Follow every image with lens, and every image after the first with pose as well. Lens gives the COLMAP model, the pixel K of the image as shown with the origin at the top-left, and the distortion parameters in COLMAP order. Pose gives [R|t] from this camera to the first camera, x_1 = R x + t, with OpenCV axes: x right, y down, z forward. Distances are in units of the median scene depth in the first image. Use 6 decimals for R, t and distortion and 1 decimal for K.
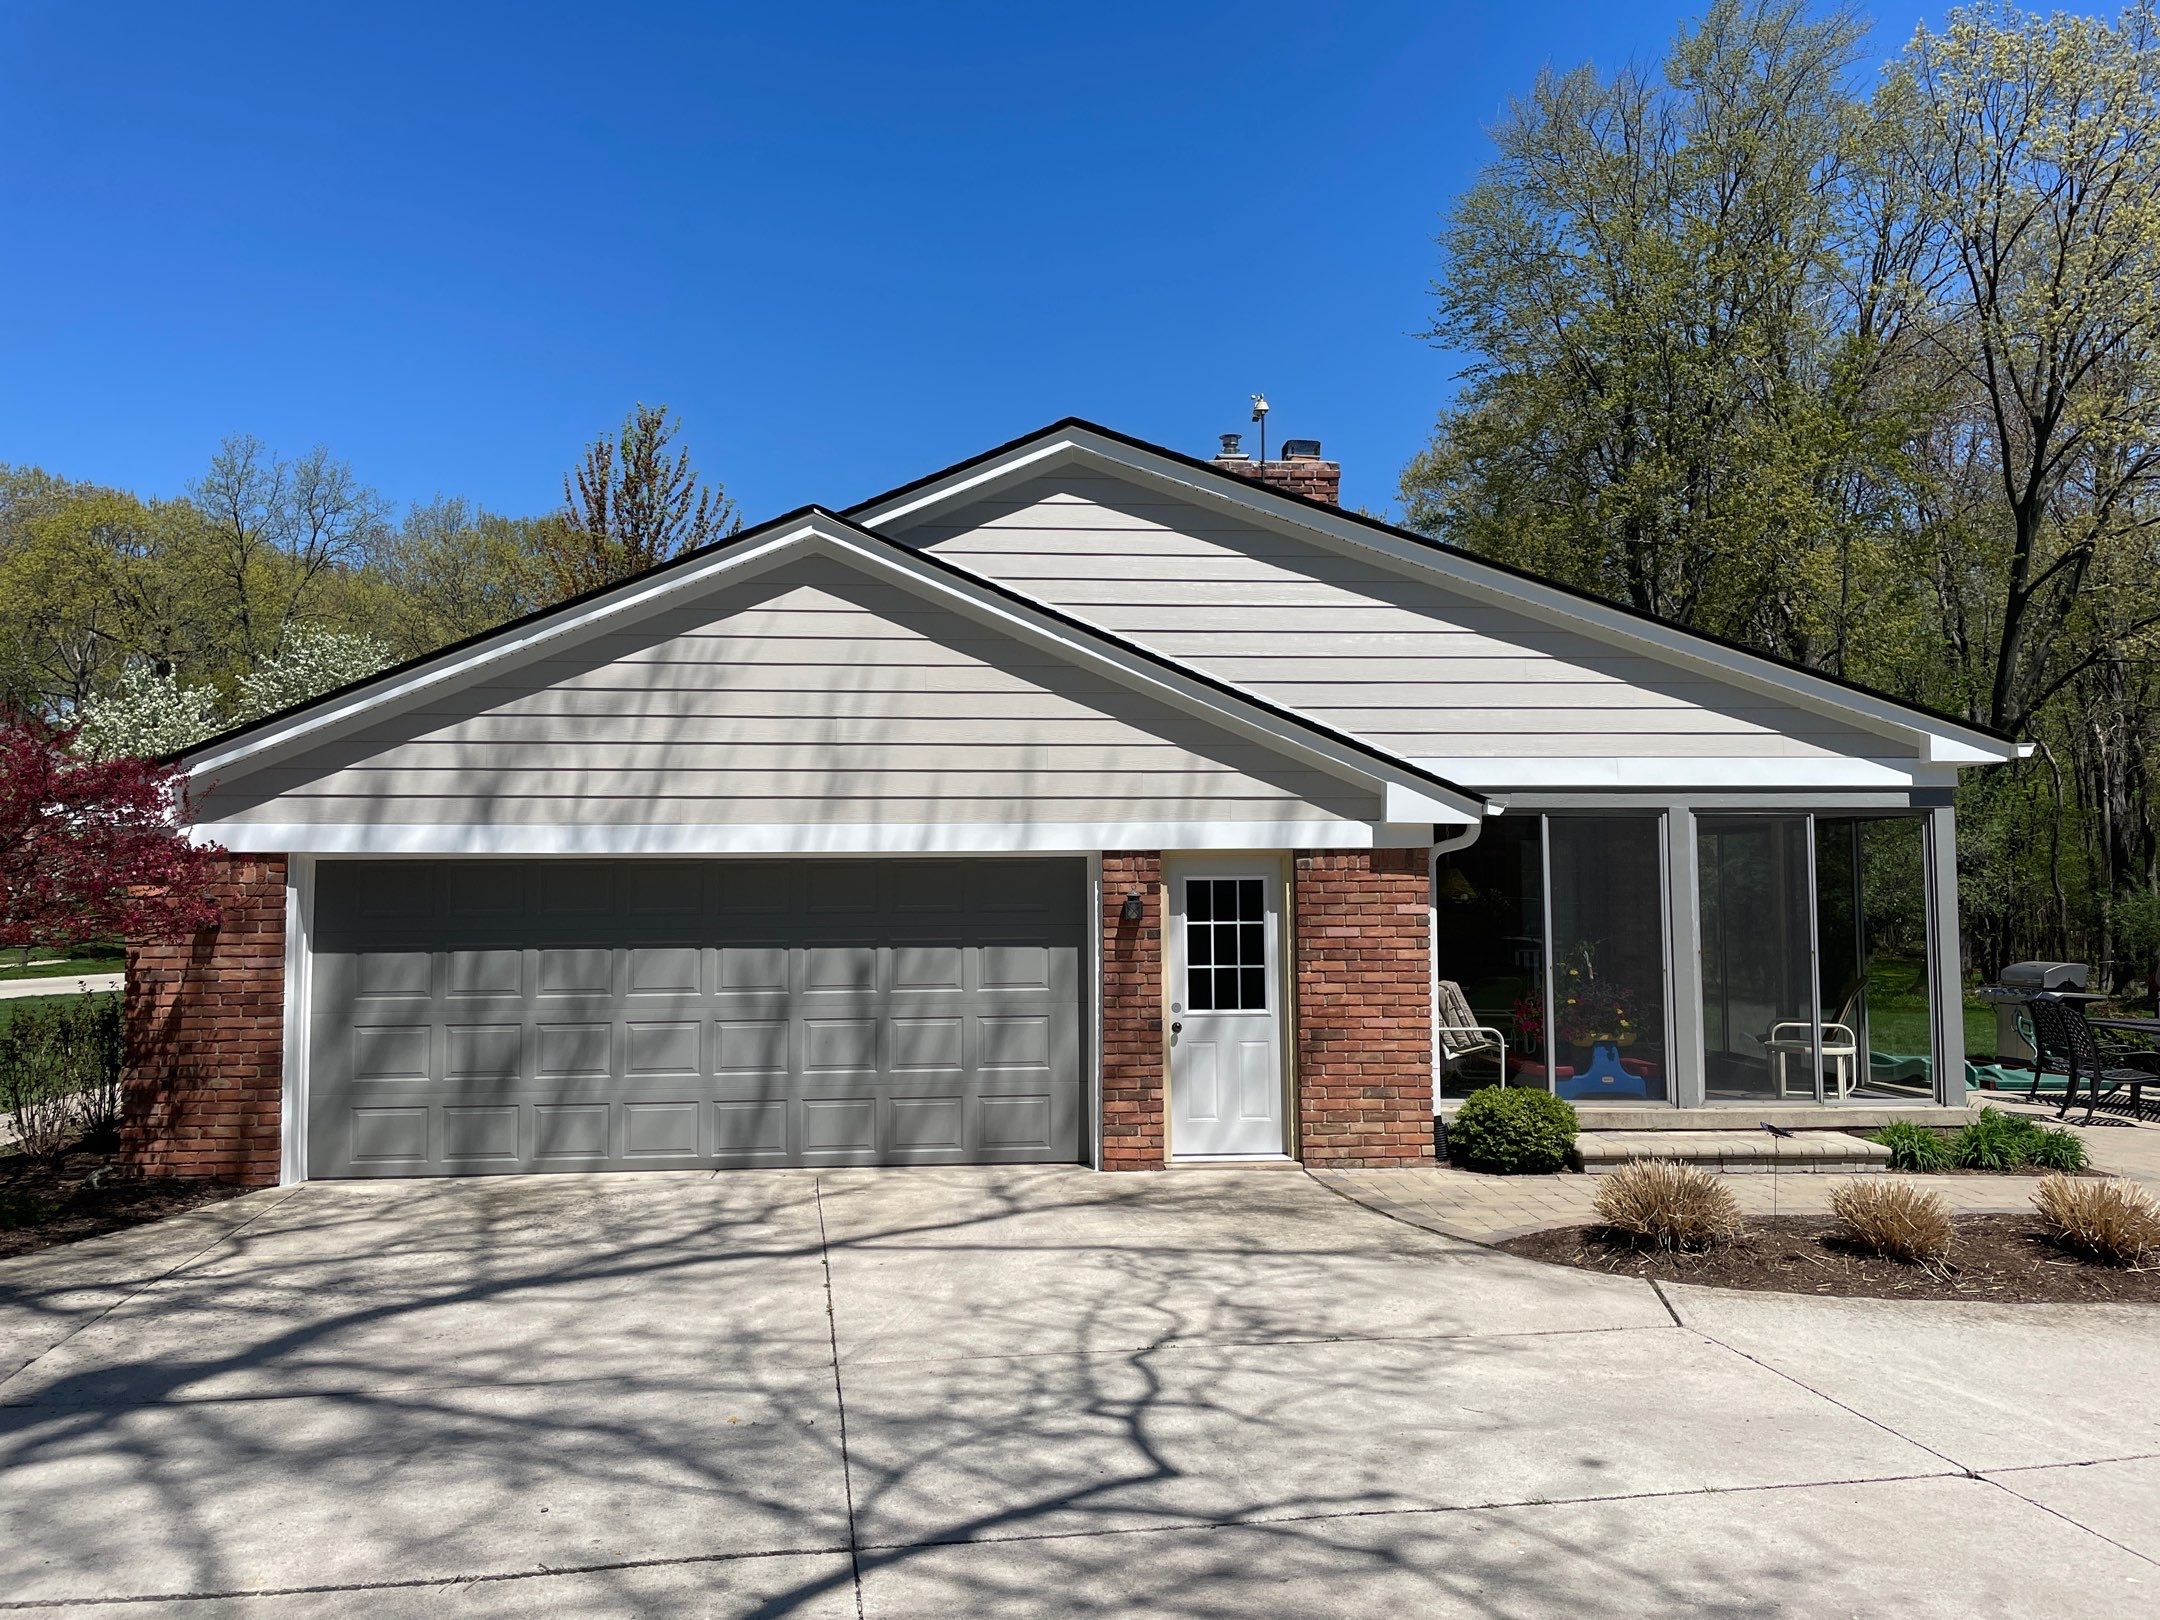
lens RADIAL K [[1594.5, 0, 1048.2], [0, 1594.5, 778.4], [0, 0, 1]] dist [0.084186, -0.165163]
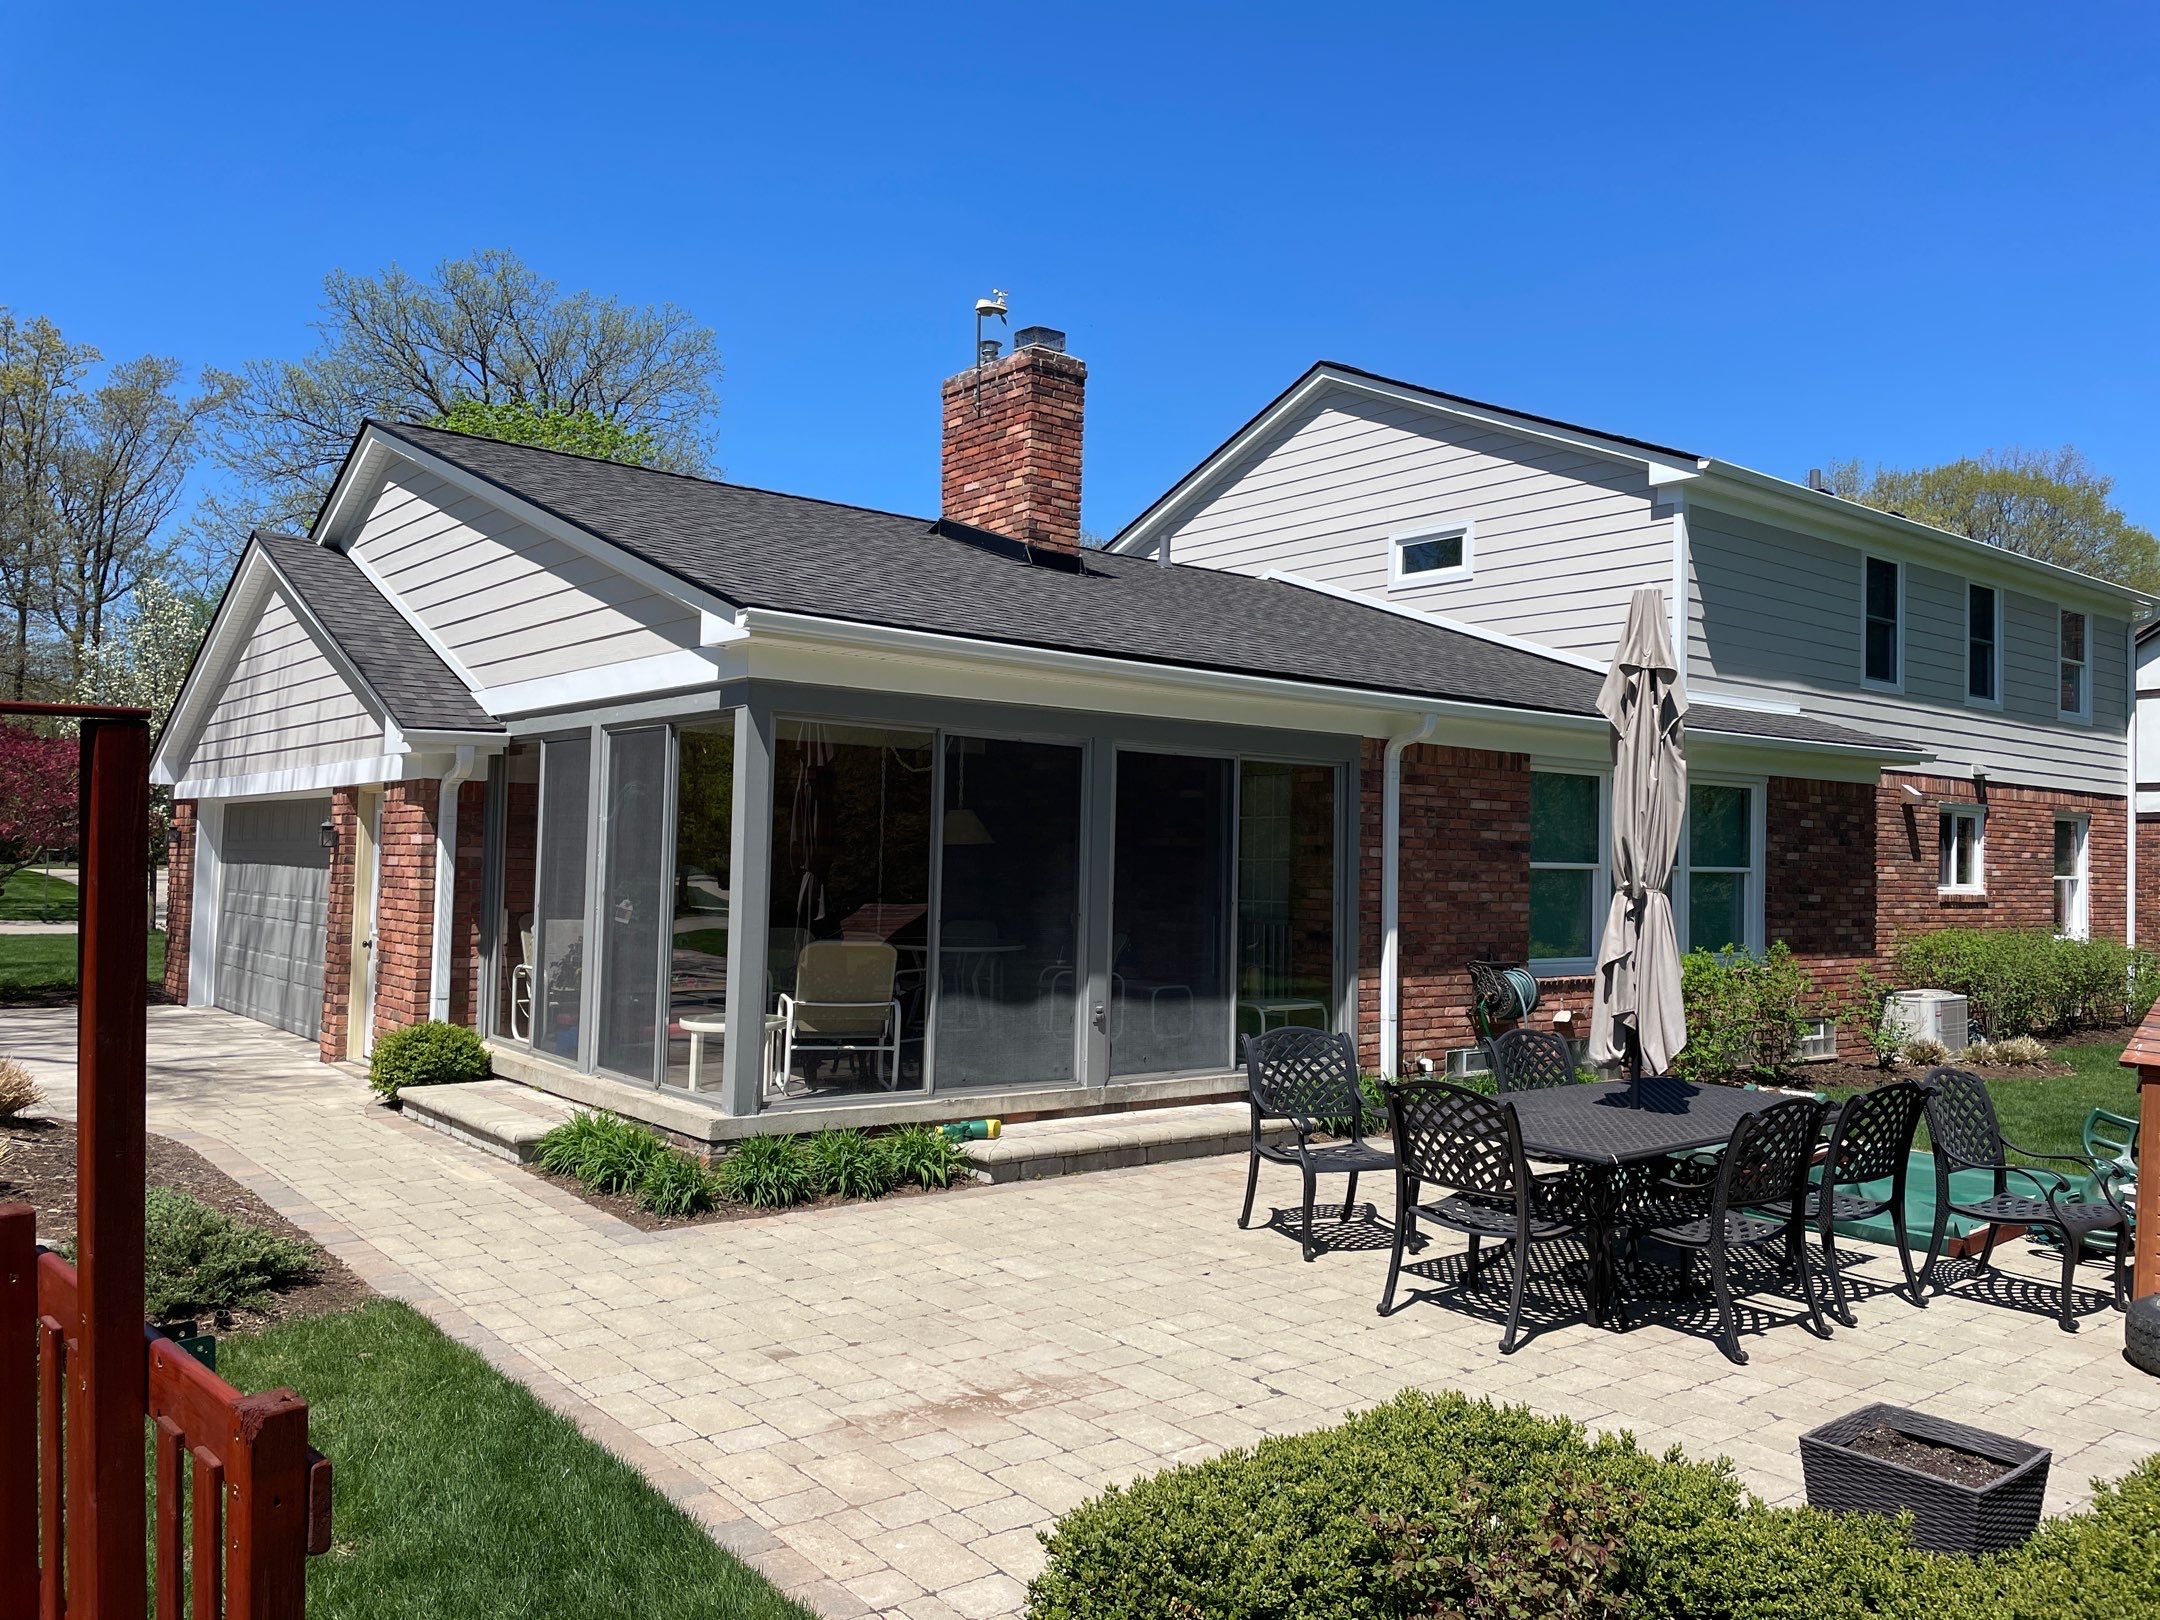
lens RADIAL K [[1594.5, 0, 1048.2], [0, 1594.5, 778.4], [0, 0, 1]] dist [0.084186, -0.165163]
pose [[0.615078, -0.026379, -0.788025, 1.290567], [0.036695, 0.999315, -0.004810, 0.062988], [0.787612, -0.025958, 0.615625, 0.678775]]
